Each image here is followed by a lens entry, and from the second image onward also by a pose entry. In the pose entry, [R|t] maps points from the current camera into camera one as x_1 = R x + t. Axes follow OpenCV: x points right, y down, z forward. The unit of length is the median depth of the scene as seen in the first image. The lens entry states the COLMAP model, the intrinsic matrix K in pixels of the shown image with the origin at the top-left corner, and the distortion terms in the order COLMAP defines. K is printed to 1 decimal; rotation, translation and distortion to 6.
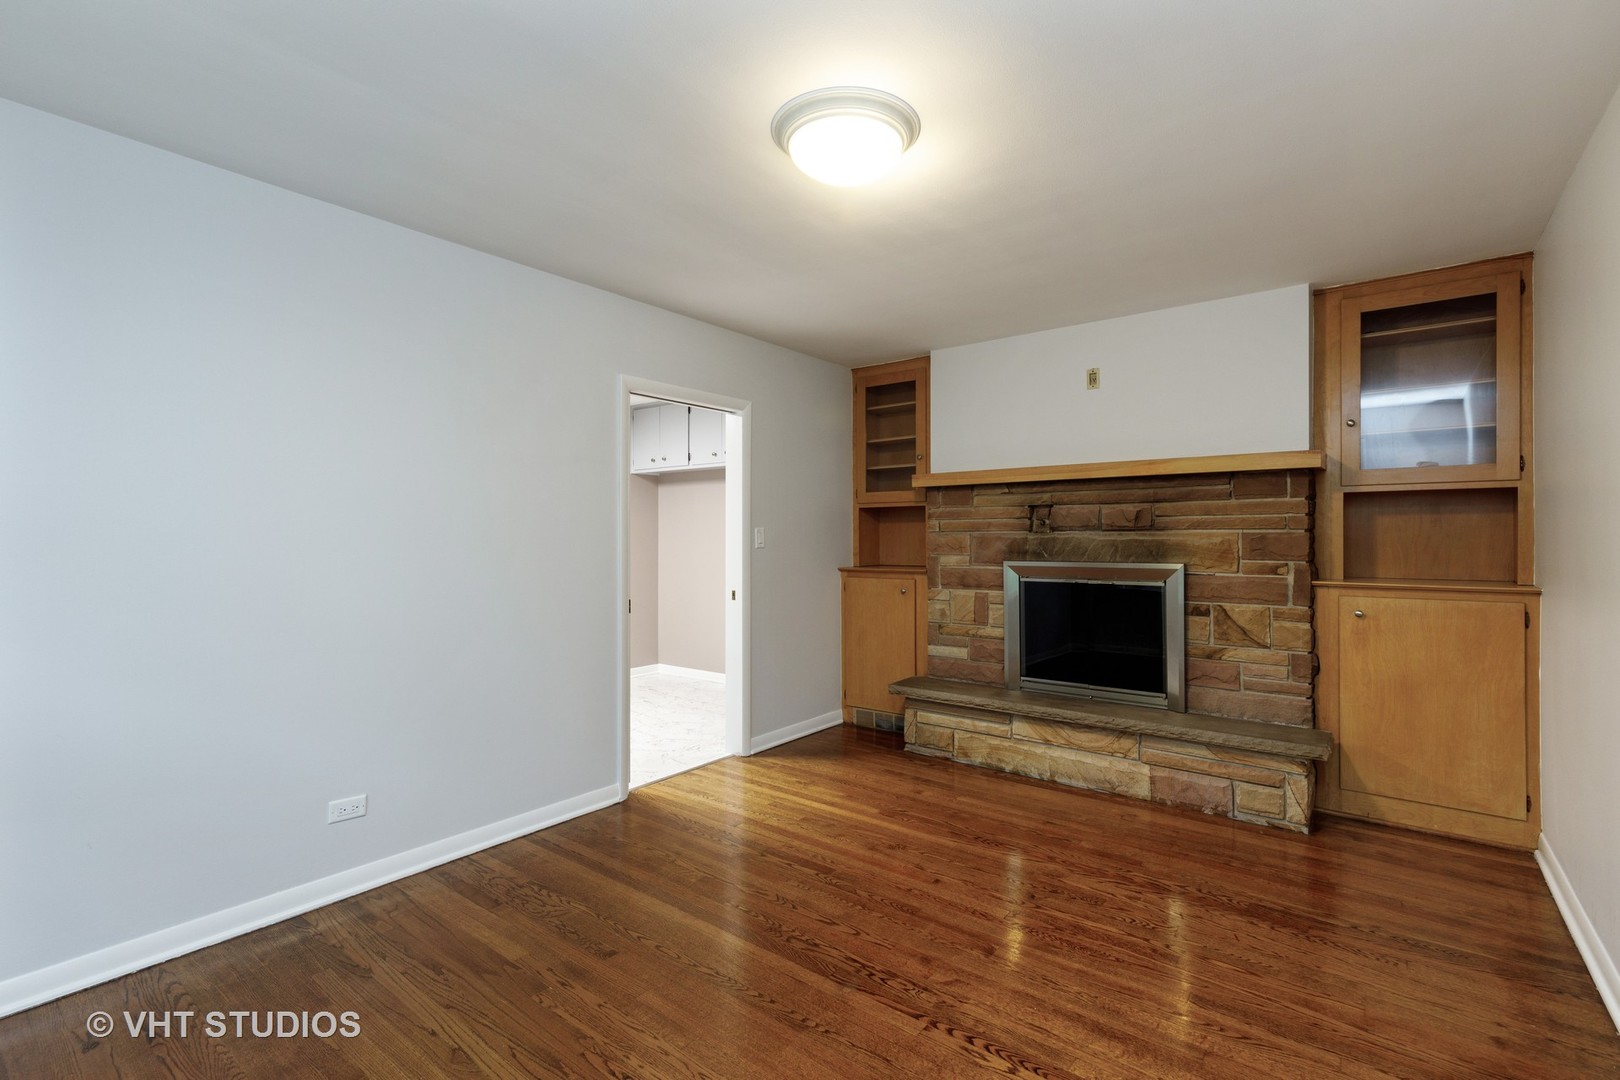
lens RADIAL K [[732.2, 0, 812.1], [0, 732.2, 534.8], [0, 0, 1]] dist [0.021519, -0.000064]
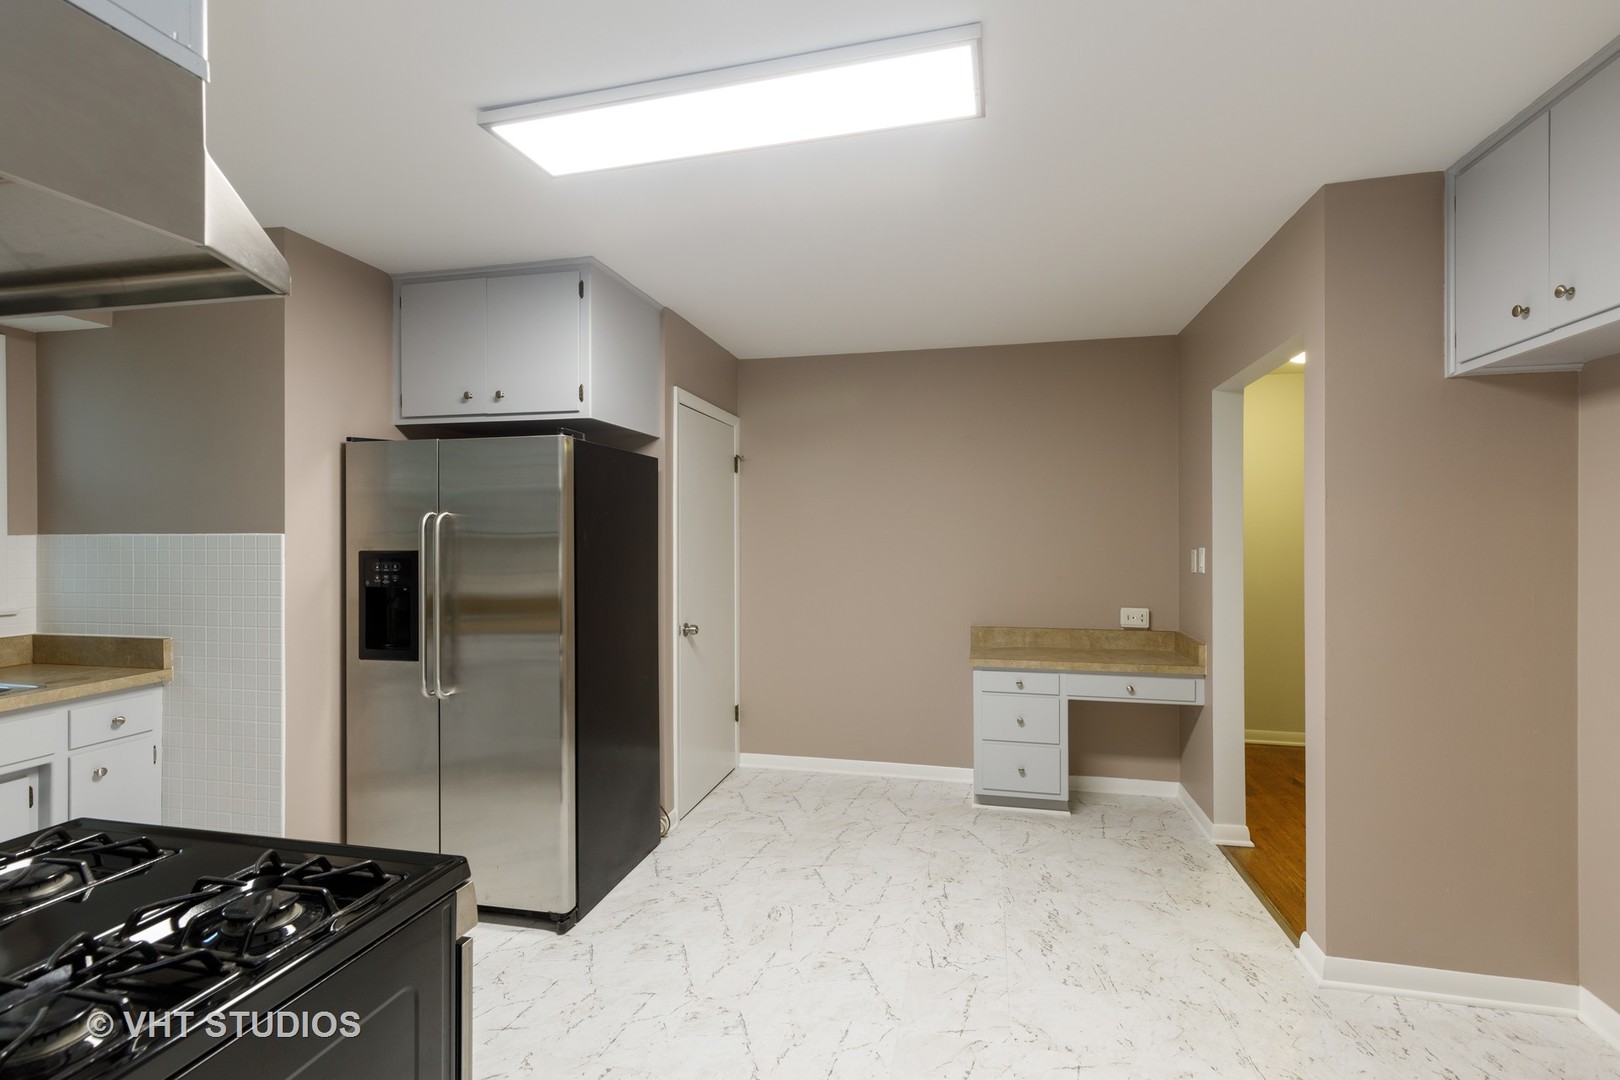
lens RADIAL K [[732.2, 0, 812.6], [0, 732.2, 541.4], [0, 0, 1]] dist [0.021519, -0.000064]
pose [[0.430001, 0.006876, -0.902802, -0.066128], [-0.005942, 0.999971, 0.004786, -0.008845], [0.902809, 0.003306, 0.430029, 0.605279]]
